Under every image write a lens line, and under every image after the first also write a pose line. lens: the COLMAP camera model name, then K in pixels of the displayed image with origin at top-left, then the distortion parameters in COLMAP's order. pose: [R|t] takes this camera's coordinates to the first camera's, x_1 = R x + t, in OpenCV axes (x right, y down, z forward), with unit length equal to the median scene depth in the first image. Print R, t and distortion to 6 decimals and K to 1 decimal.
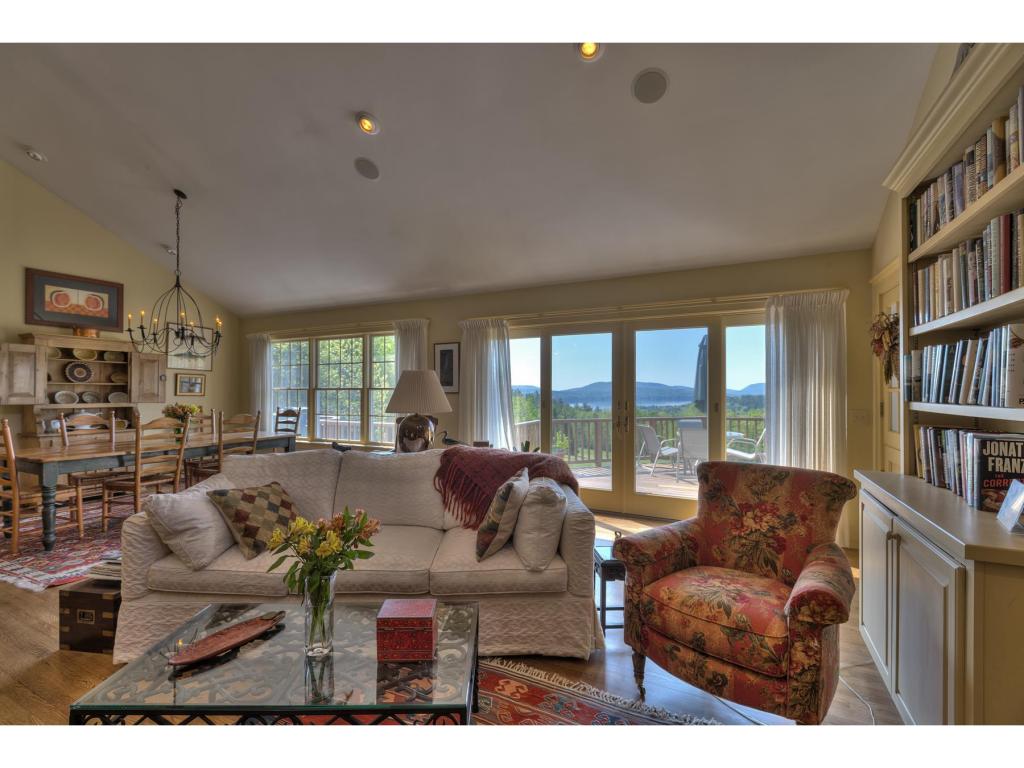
lens RADIAL K [[461.0, 0, 514.6], [0, 461.0, 389.1], [0, 0, 1]] dist [0.003304, -0.005821]
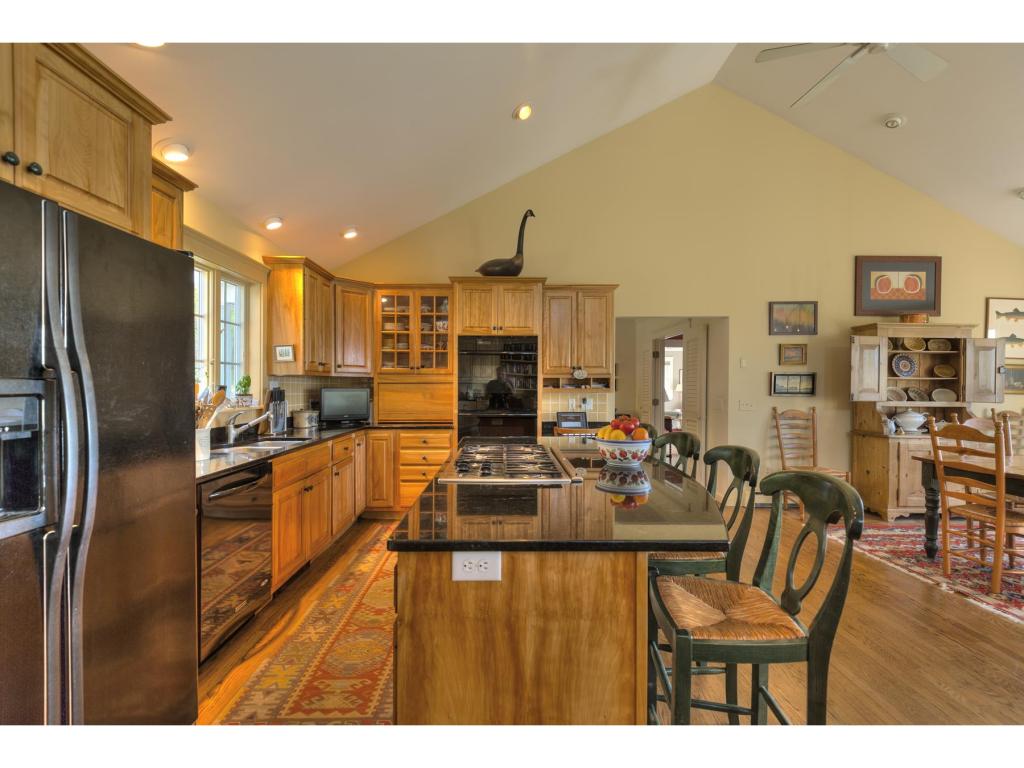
lens RADIAL K [[461.0, 0, 501.8], [0, 461.0, 391.9], [0, 0, 1]] dist [0.003304, -0.005821]
pose [[0.443151, 0.016271, -0.896300, -0.552647], [-0.002539, 0.999854, 0.016895, 0.001702], [0.896444, -0.005211, 0.443127, -0.081617]]
